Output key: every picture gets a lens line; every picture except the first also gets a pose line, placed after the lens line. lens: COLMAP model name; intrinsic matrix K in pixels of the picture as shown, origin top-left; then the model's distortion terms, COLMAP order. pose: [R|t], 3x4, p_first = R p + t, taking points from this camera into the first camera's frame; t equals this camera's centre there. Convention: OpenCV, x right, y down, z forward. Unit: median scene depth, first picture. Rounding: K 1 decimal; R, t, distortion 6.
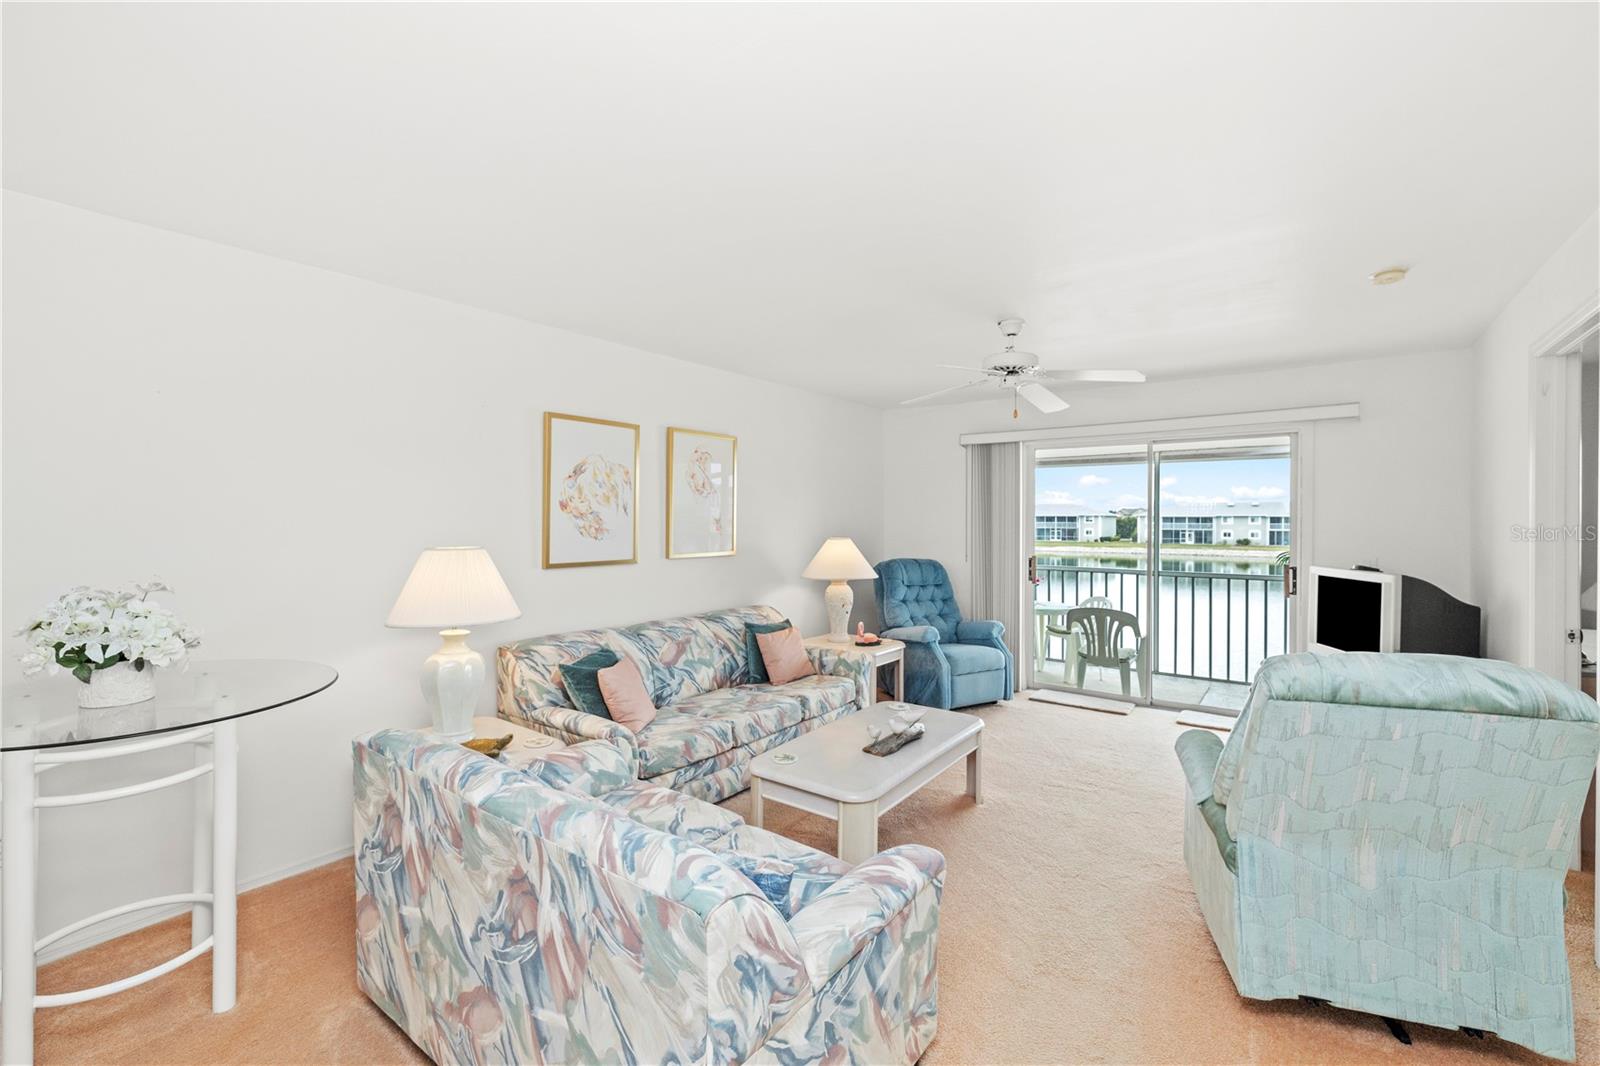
lens RADIAL K [[695.6, 0, 804.3], [0, 695.6, 524.9], [0, 0, 1]] dist [0.003410, 0.000317]
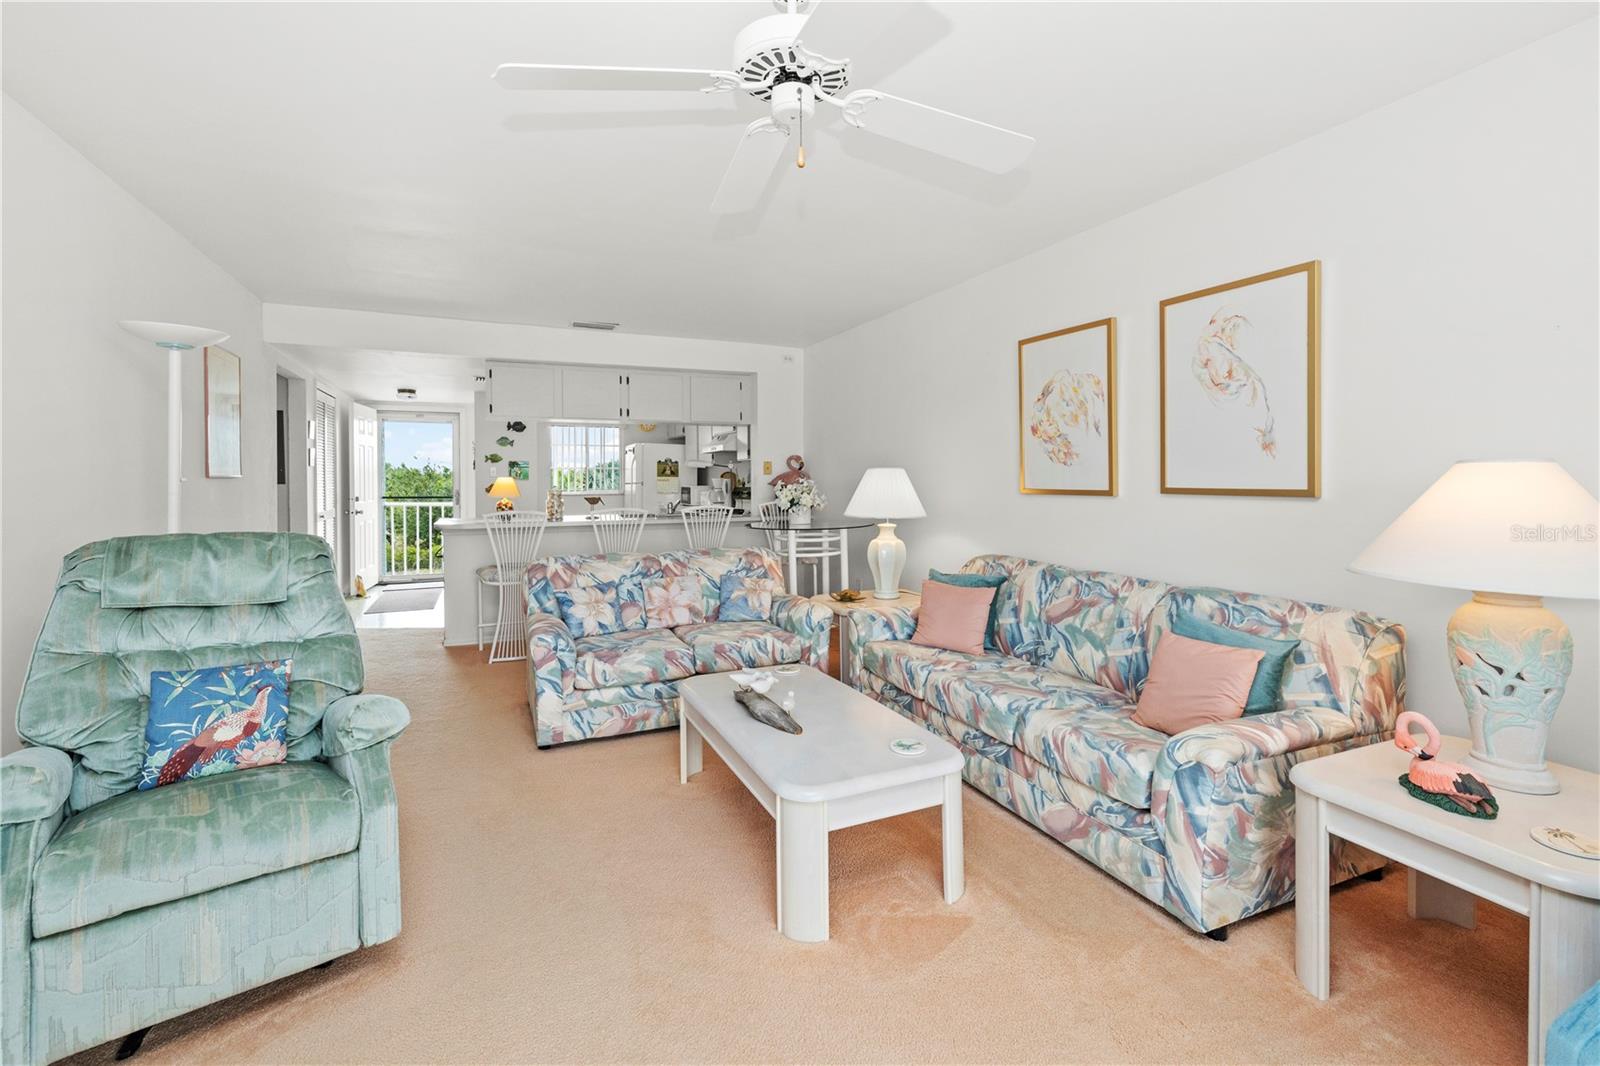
lens RADIAL K [[697.9, 0, 802.7], [0, 697.9, 487.1], [0, 0, 1]] dist [-0.001645, -0.000505]
pose [[-0.492269, 0.010582, -0.870379, 0.451384], [-0.004501, 0.999882, 0.014703, 0.026319], [0.870431, 0.011155, -0.492164, 0.806075]]
